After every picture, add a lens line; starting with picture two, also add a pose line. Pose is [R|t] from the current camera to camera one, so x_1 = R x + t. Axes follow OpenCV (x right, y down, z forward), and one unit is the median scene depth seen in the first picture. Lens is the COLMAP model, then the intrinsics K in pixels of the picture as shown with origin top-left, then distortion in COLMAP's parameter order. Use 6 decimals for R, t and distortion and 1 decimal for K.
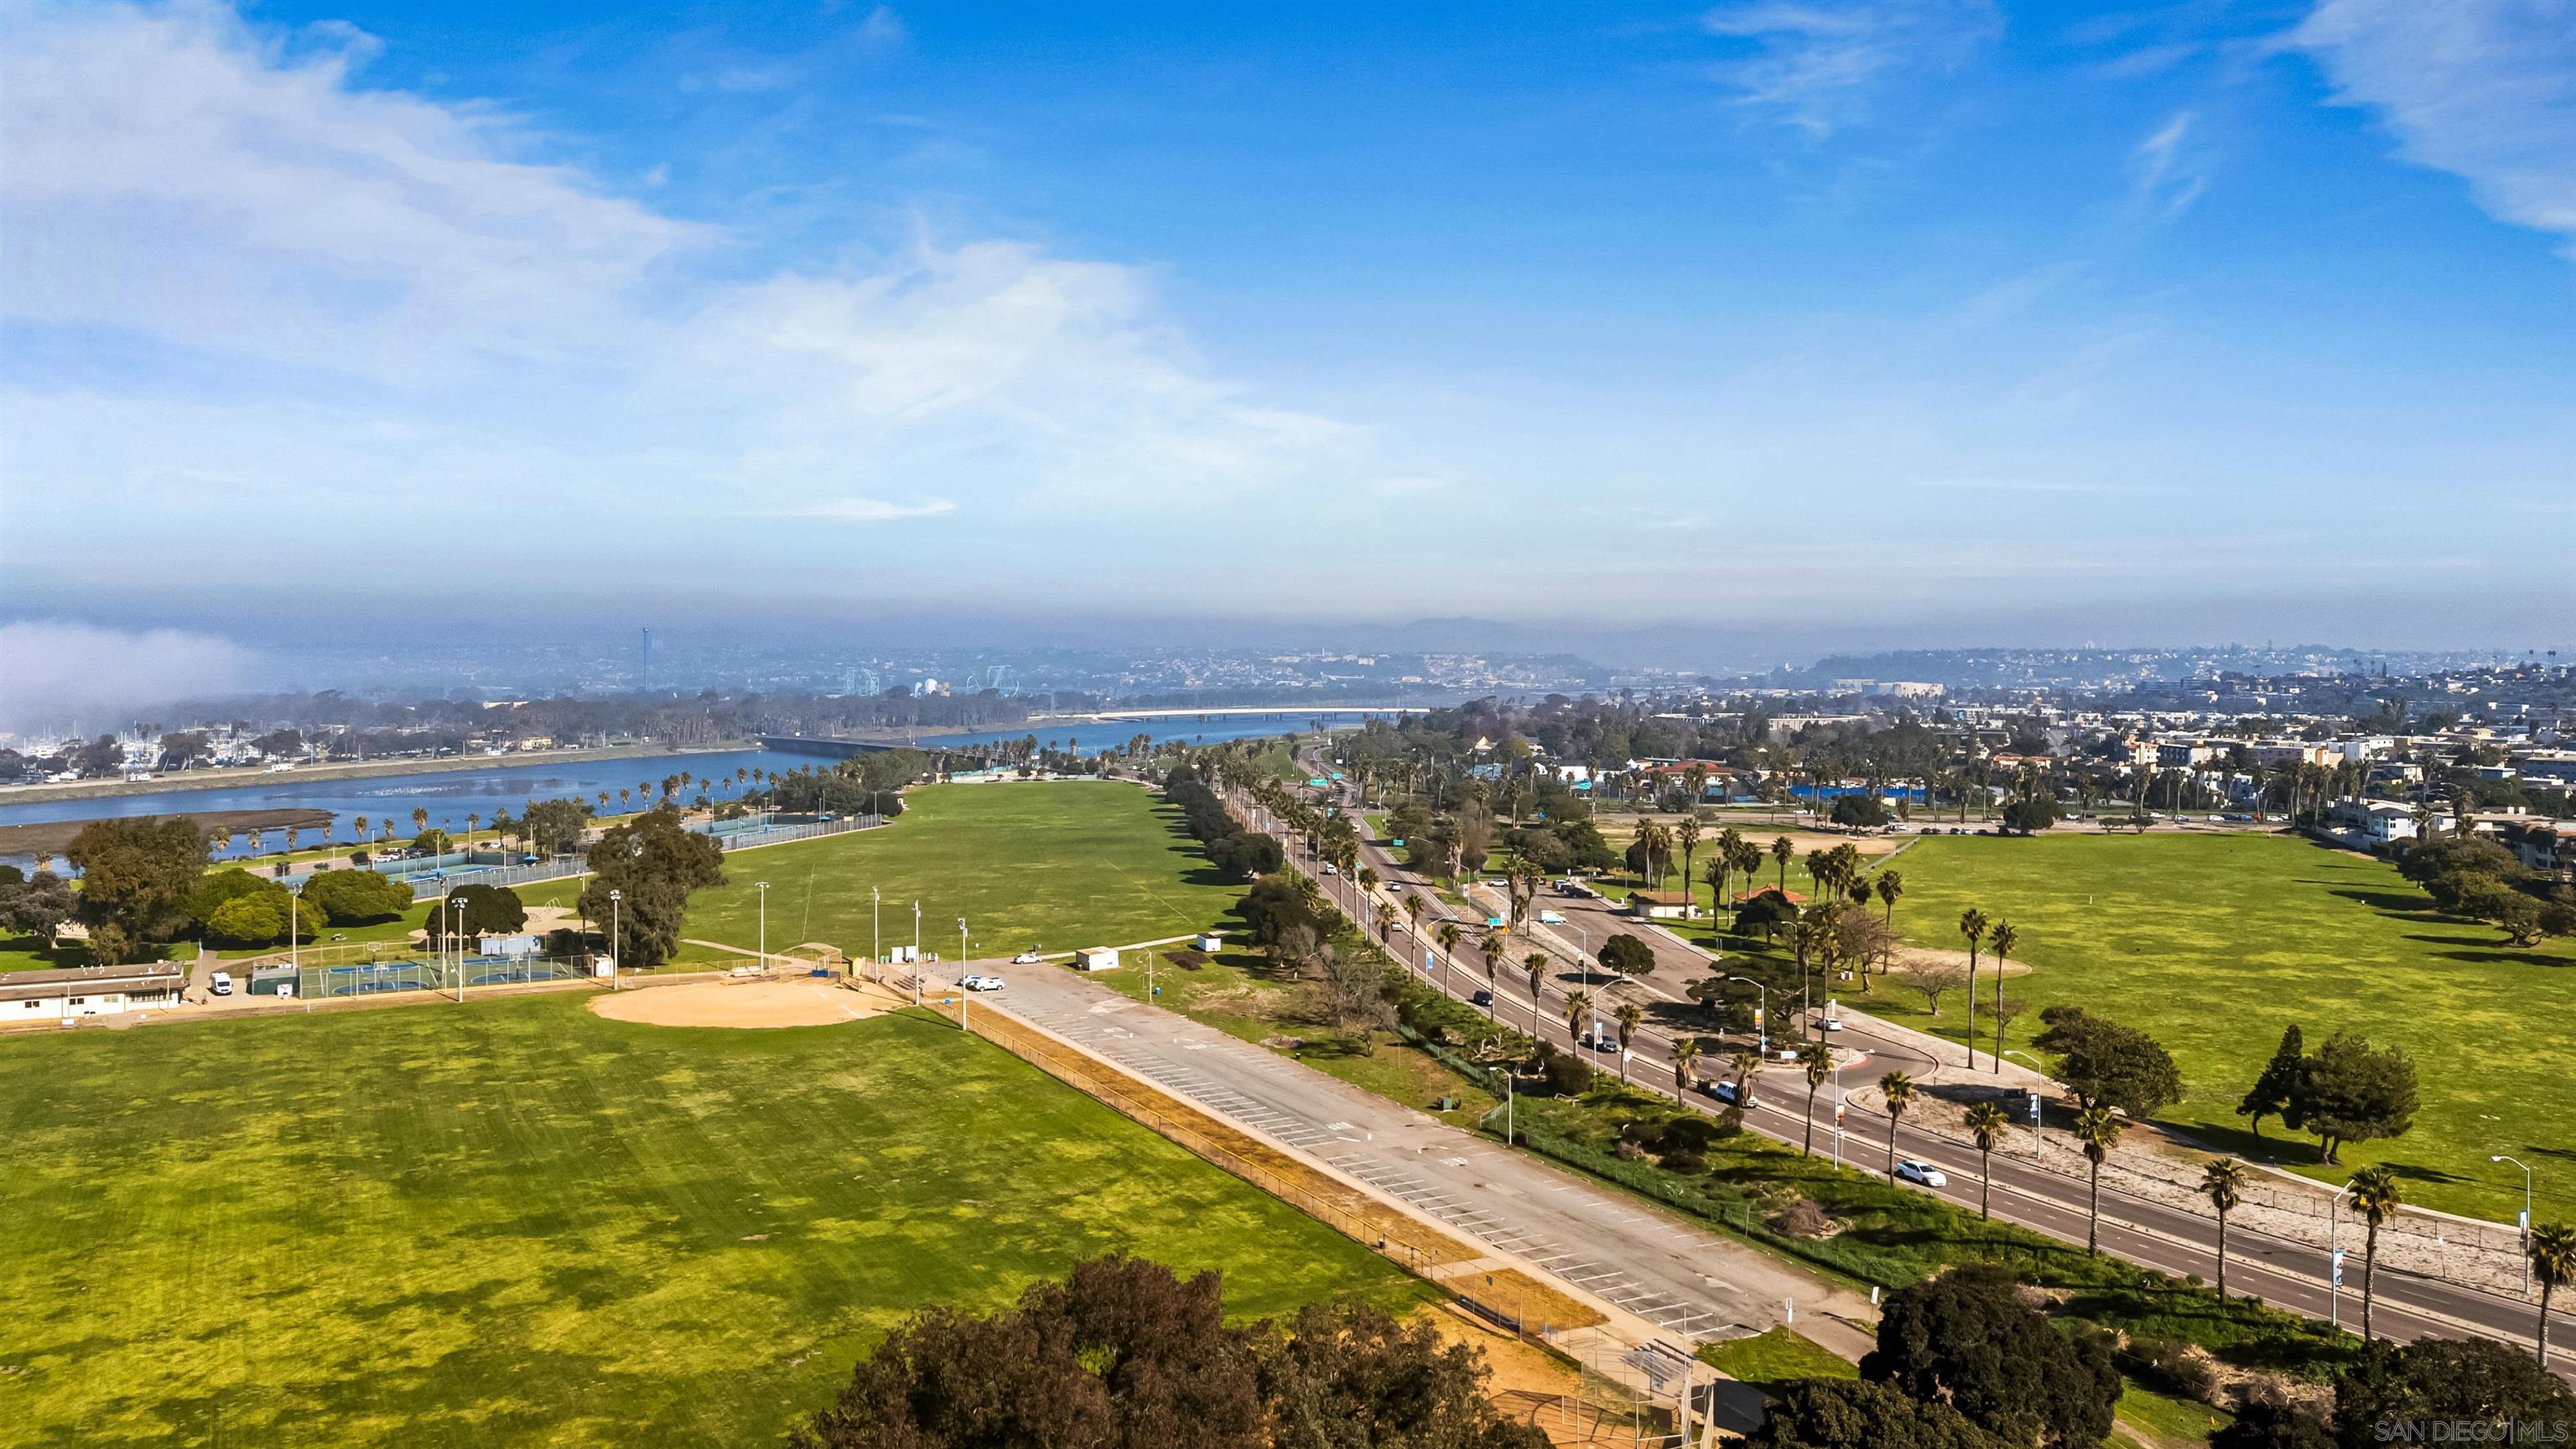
lens RADIAL K [[1964.6, 0, 1295.1], [0, 1964.6, 730.3], [0, 0, 1]] dist [0.074989, -0.041054]
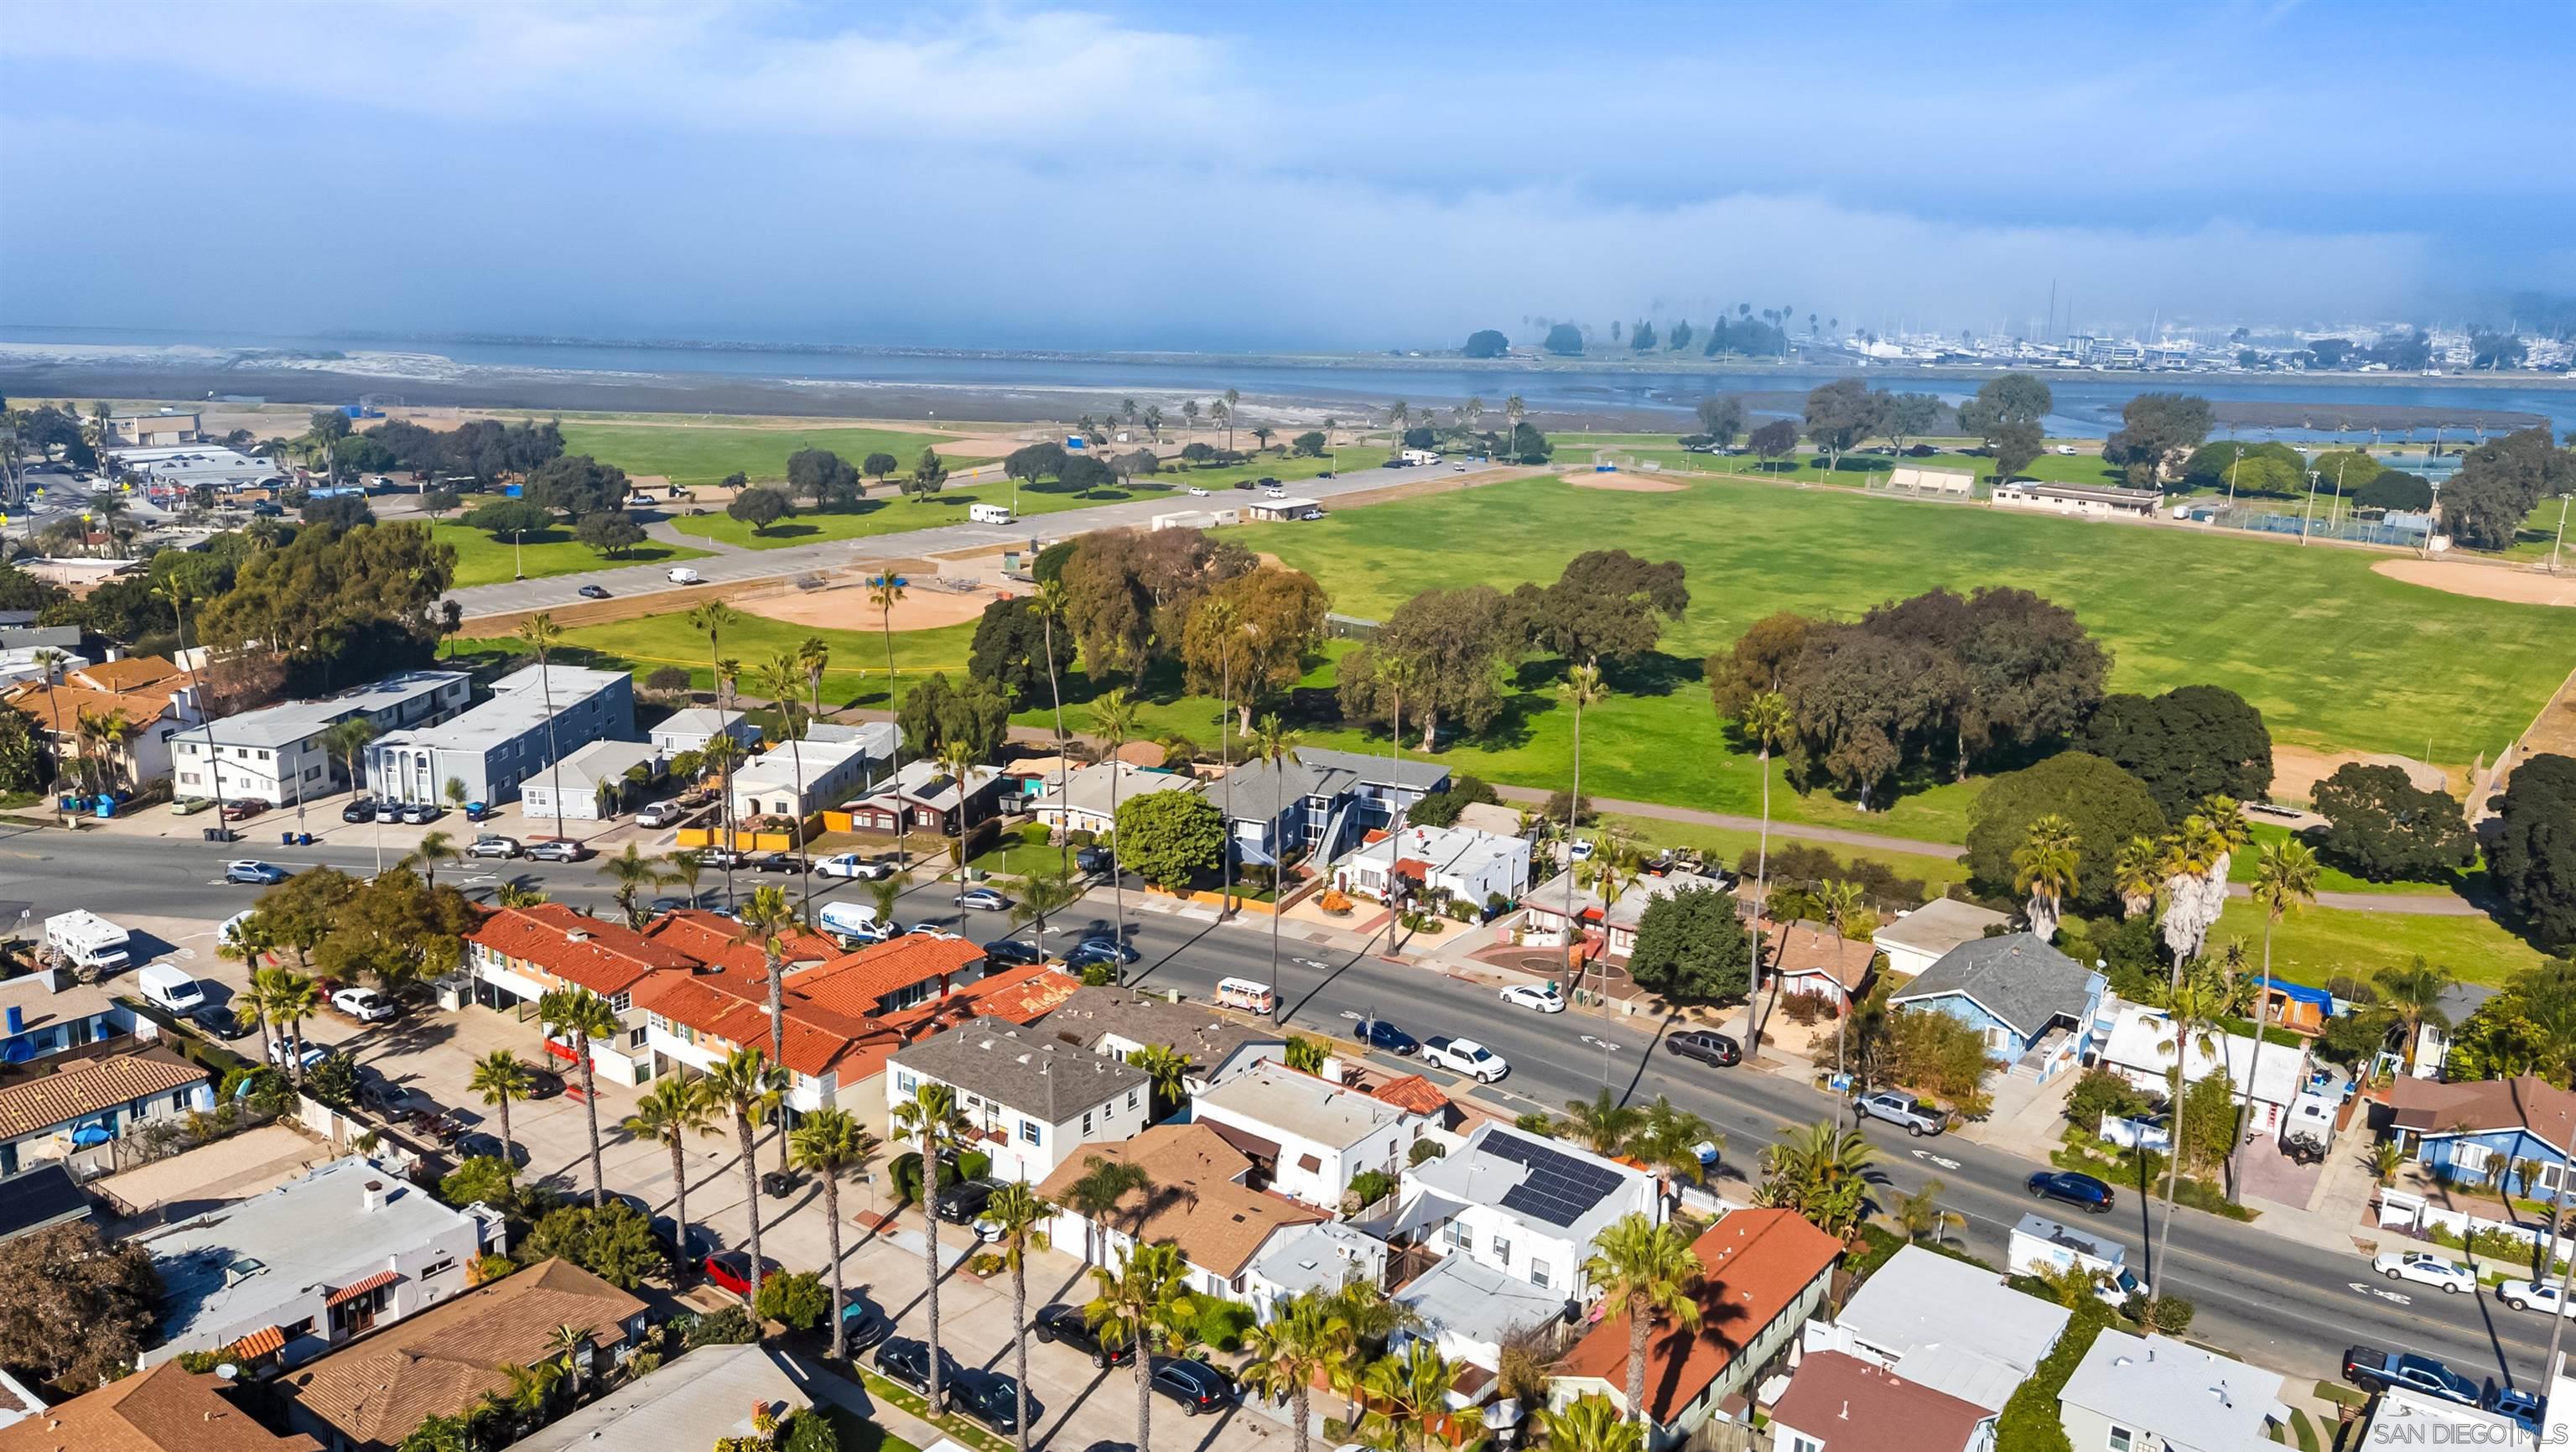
lens RADIAL K [[2009.8, 0, 1271.0], [0, 2009.8, 736.4], [0, 0, 1]] dist [0.065280, -0.017495]
pose [[0.425665, 0.241458, -0.872070, 0.206740], [-0.063108, 0.969316, 0.237580, -0.010850], [0.902677, -0.046095, 0.427842, -0.102977]]
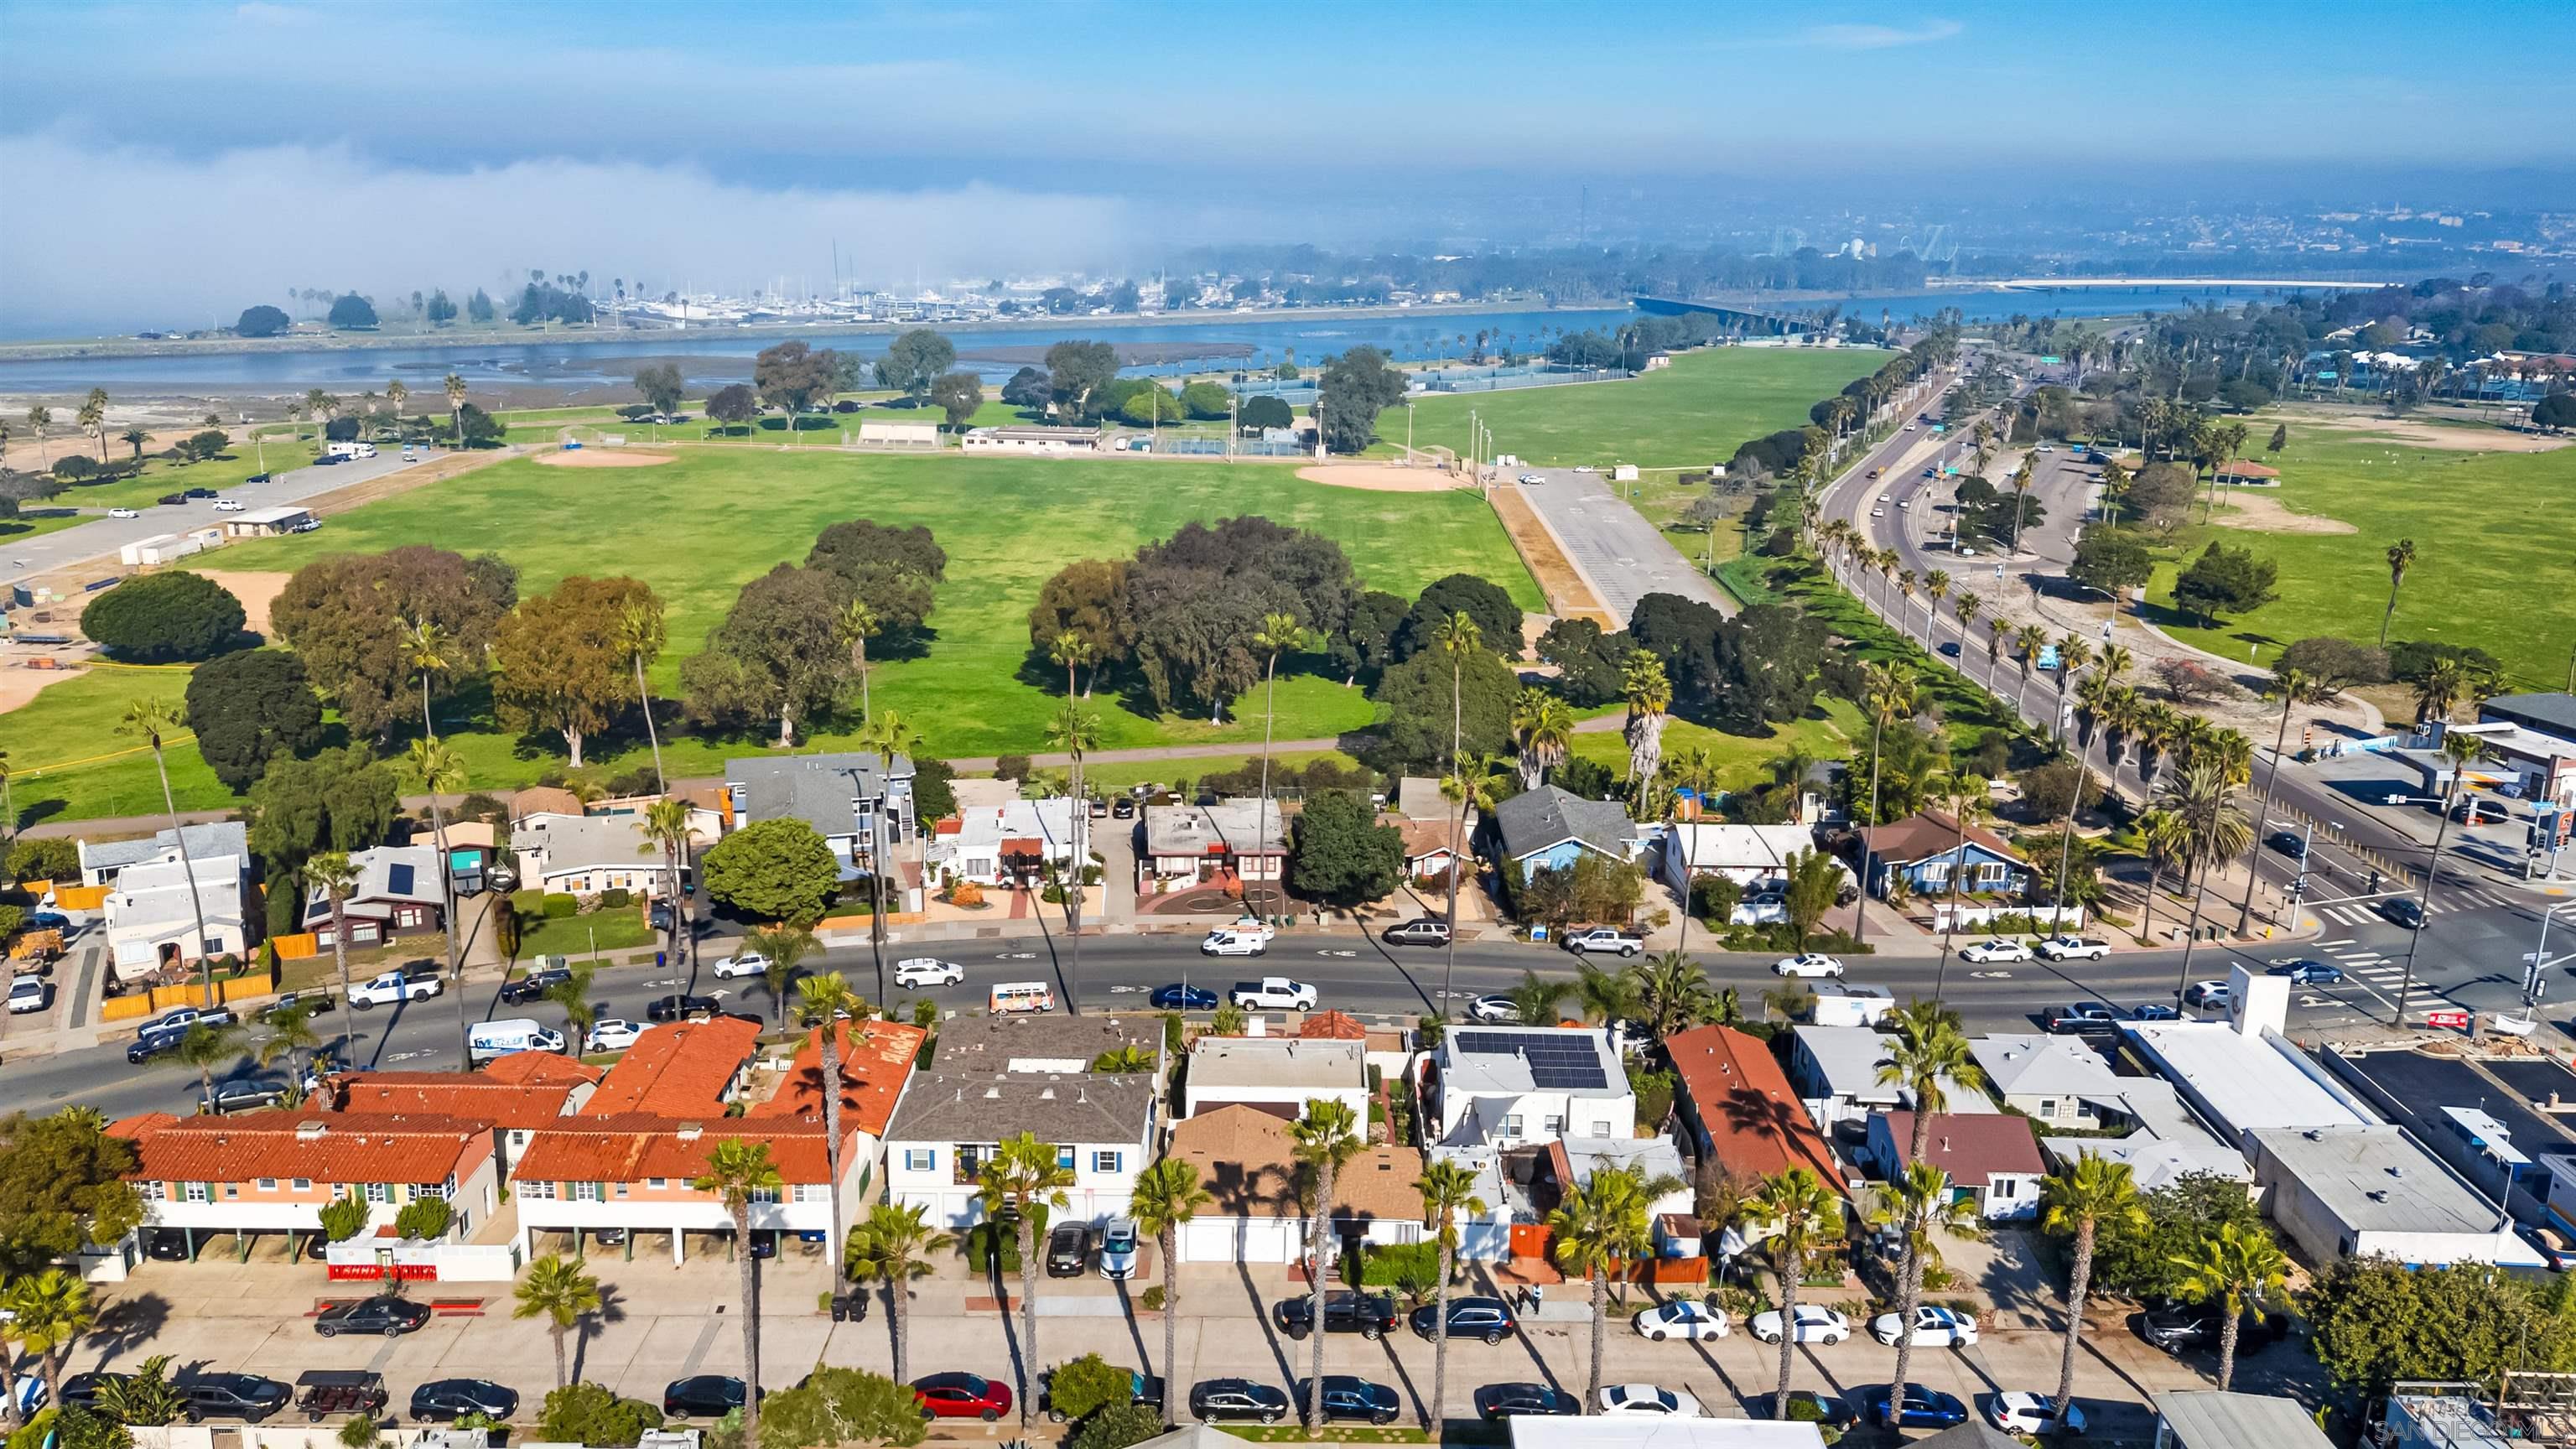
lens RADIAL K [[1964.6, 0, 1299.6], [0, 1964.6, 707.9], [0, 0, 1]] dist [0.074989, -0.041054]
pose [[0.886598, 0.129711, -0.443980, 0.146309], [-0.034538, 0.975759, 0.216104, -0.008291], [0.461249, -0.176264, 0.869587, -0.167122]]
